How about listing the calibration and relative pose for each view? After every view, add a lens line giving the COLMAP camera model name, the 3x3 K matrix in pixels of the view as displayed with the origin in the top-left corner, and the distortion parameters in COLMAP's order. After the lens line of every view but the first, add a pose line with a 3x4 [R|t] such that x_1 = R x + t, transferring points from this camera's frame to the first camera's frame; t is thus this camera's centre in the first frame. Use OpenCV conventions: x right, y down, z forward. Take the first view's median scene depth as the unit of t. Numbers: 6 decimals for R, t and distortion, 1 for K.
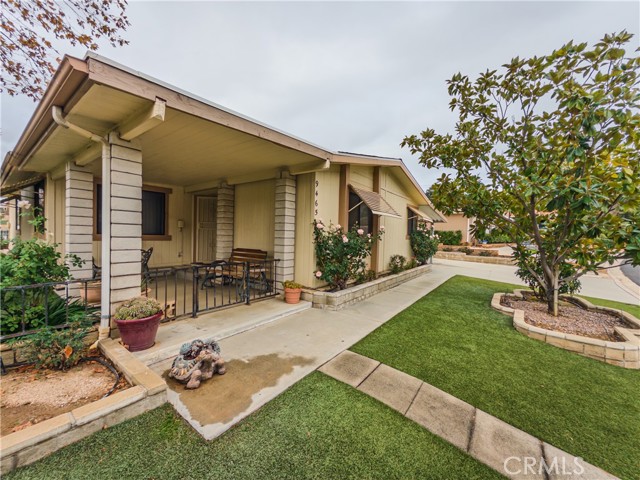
lens RADIAL K [[259.6, 0, 318.7], [0, 259.6, 241.4], [0, 0, 1]] dist [-0.002172, 0.001446]
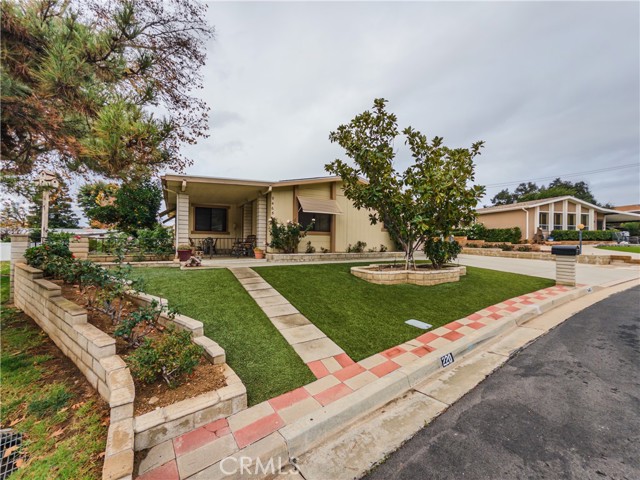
lens RADIAL K [[259.6, 0, 317.6], [0, 259.6, 239.5], [0, 0, 1]] dist [-0.002172, 0.001446]
pose [[0.916622, -0.019813, -0.399265, 0.756638], [0.002955, 0.999080, -0.042794, 0.118659], [0.399745, 0.038046, 0.915836, -0.444121]]
